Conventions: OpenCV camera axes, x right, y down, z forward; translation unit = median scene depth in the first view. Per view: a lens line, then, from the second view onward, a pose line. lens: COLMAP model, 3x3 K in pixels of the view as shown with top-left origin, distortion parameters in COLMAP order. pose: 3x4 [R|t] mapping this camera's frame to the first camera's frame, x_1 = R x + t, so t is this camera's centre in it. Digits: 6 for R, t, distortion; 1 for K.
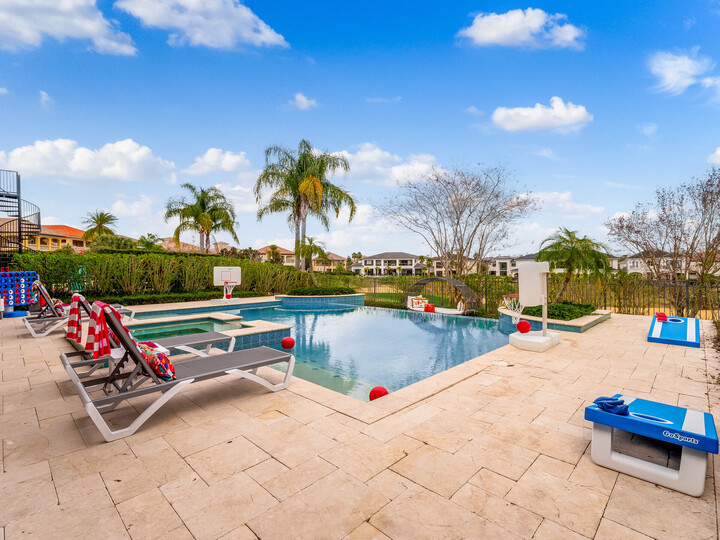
lens RADIAL K [[348.9, 0, 363.6], [0, 348.9, 272.7], [0, 0, 1]] dist [-0.015358, -0.000296]
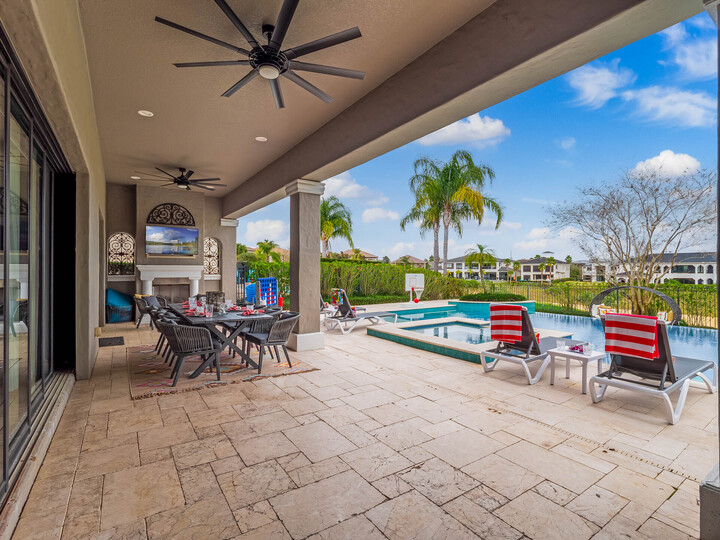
lens RADIAL K [[348.9, 0, 360.2], [0, 348.9, 268.1], [0, 0, 1]] dist [-0.015358, -0.000296]
pose [[0.981515, 0.003375, -0.191357, -0.230581], [-0.007272, 0.999780, -0.019664, -0.007203], [0.191249, 0.020692, 0.981323, -0.067876]]
